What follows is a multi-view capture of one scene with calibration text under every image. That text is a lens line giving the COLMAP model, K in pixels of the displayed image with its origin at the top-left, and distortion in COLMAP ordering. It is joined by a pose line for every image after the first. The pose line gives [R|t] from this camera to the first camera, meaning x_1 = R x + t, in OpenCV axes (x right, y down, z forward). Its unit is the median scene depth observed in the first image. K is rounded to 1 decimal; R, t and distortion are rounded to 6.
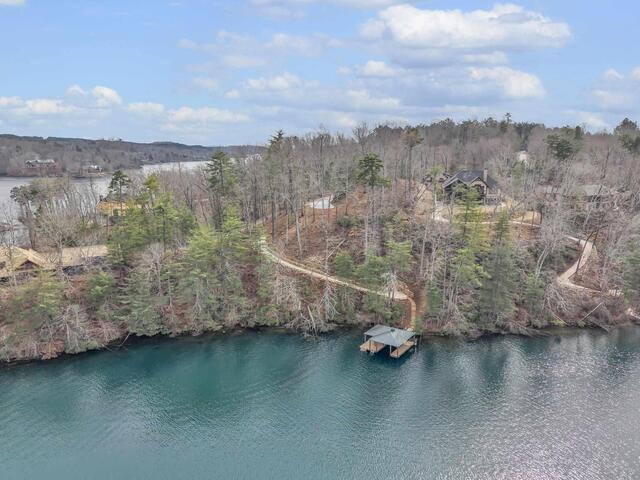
lens RADIAL K [[442.0, 0, 320.0], [0, 442.0, 240.0], [0, 0, 1]] dist [0.008180, 0.000875]
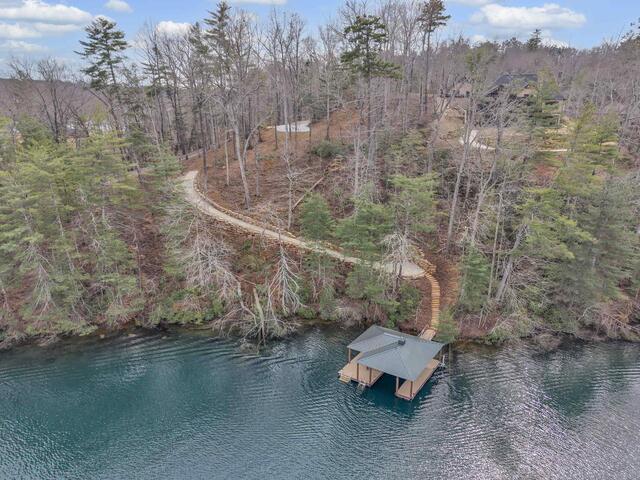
lens RADIAL K [[442.0, 0, 320.0], [0, 442.0, 240.0], [0, 0, 1]] dist [0.008180, 0.000875]
pose [[0.999996, -0.000418, 0.002860, 0.059437], [0.000108, 0.994189, 0.107648, 0.023491], [-0.002888, -0.107648, 0.994185, 0.439961]]
